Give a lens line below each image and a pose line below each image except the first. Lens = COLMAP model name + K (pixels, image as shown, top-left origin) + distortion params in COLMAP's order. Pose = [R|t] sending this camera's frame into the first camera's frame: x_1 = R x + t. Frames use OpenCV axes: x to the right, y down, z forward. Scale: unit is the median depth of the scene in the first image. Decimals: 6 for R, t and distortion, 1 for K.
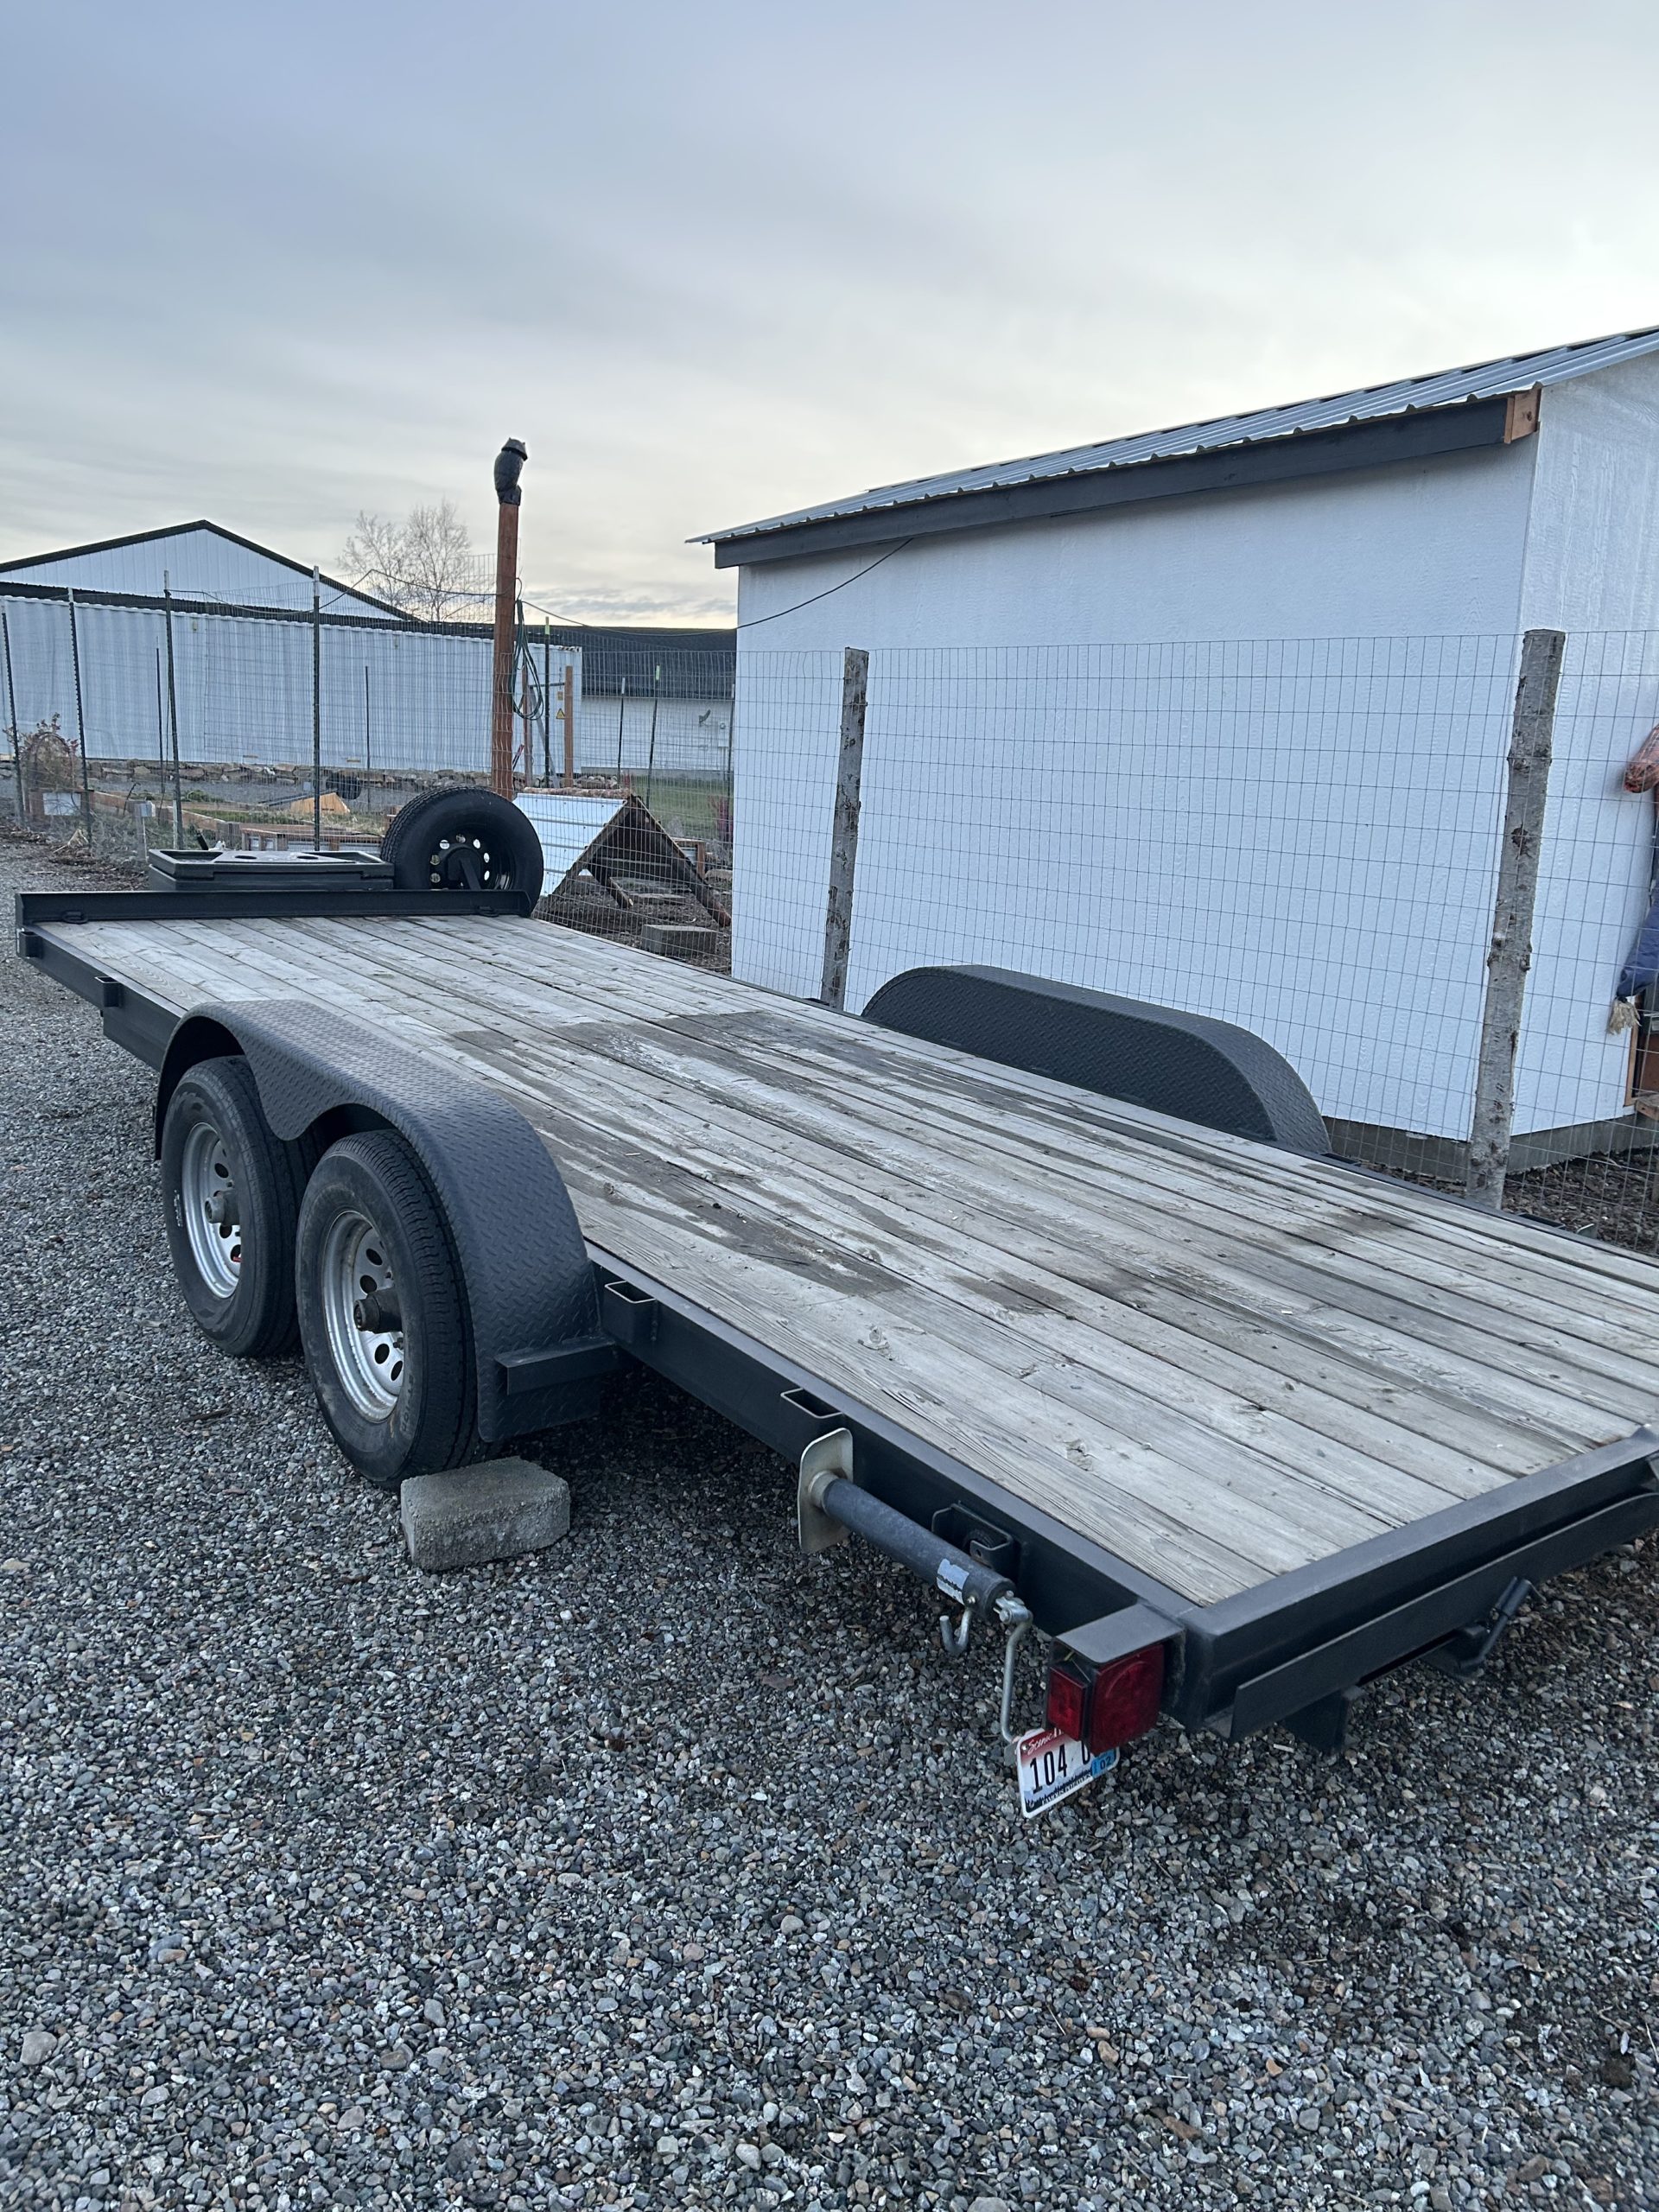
lens RADIAL K [[1638.9, 0, 829.5], [0, 1638.9, 1106.0], [0, 0, 1]] dist [0.038531, -0.003730]
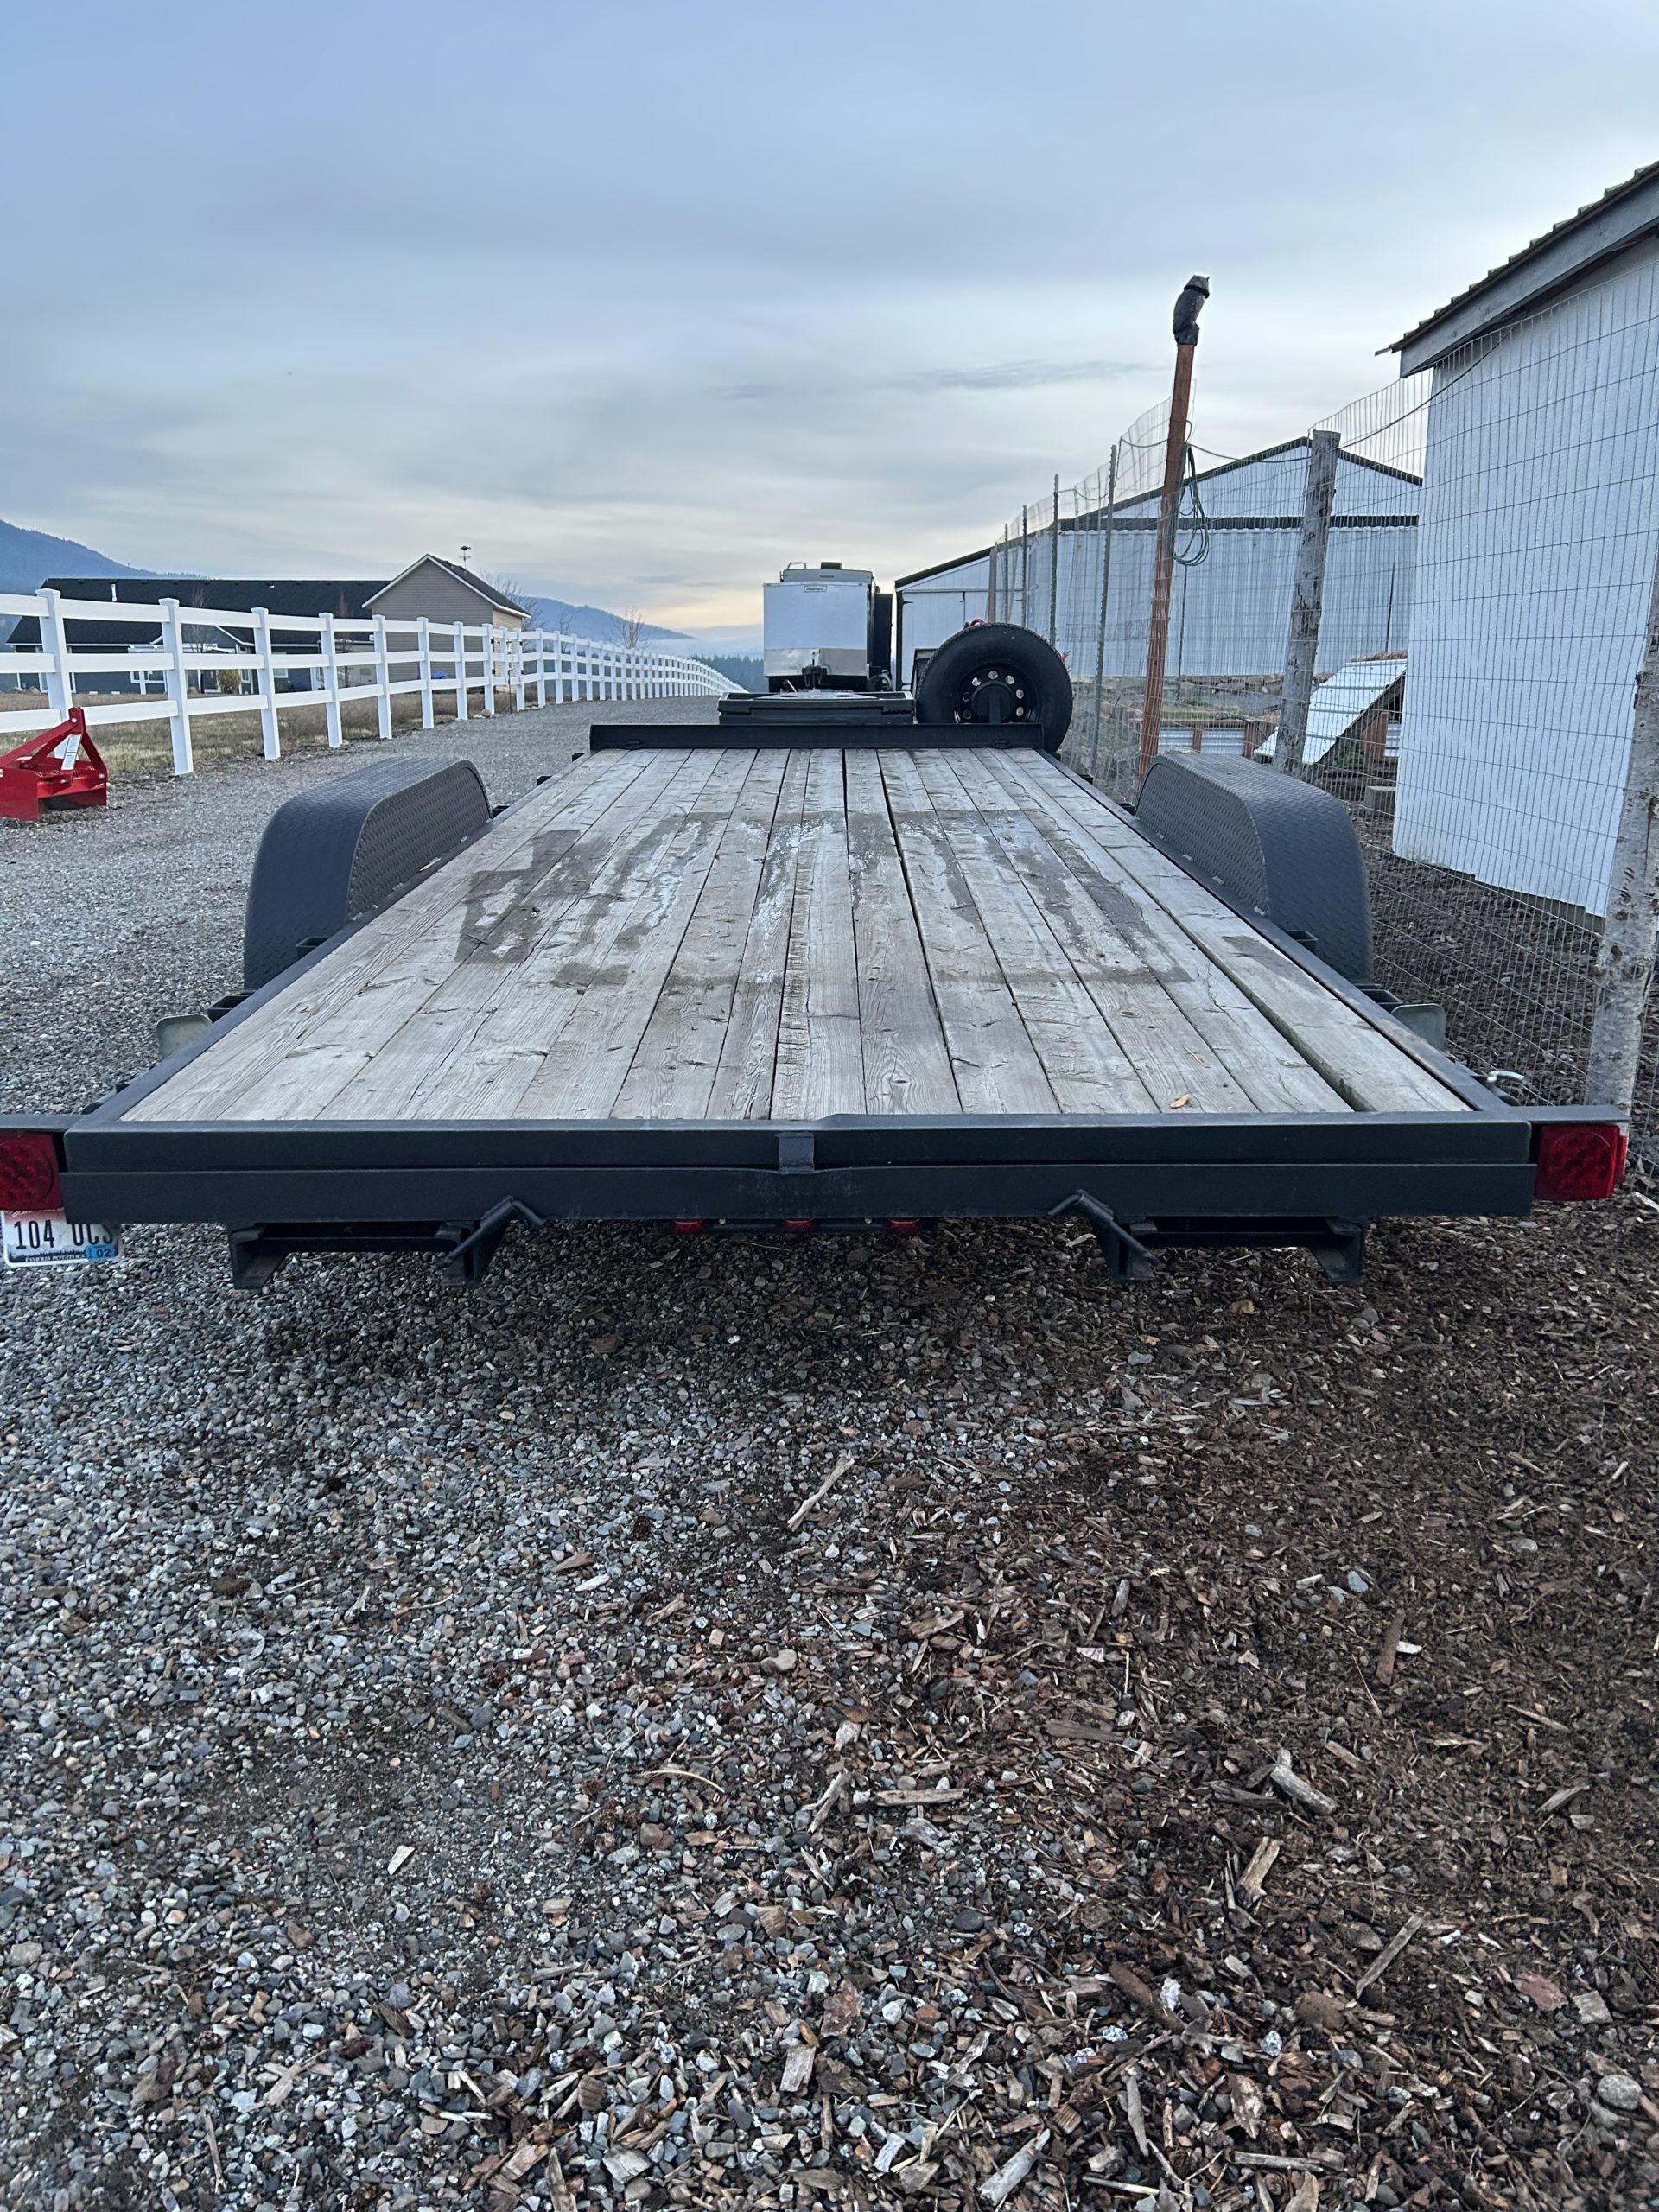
lens RADIAL K [[1638.9, 0, 829.5], [0, 1638.9, 1106.0], [0, 0, 1]] dist [0.038531, -0.003730]
pose [[0.784772, 0.113122, -0.609373, 0.486932], [-0.088954, 0.993581, 0.069887, 0.061805], [0.613367, -0.000639, 0.789798, 0.144347]]
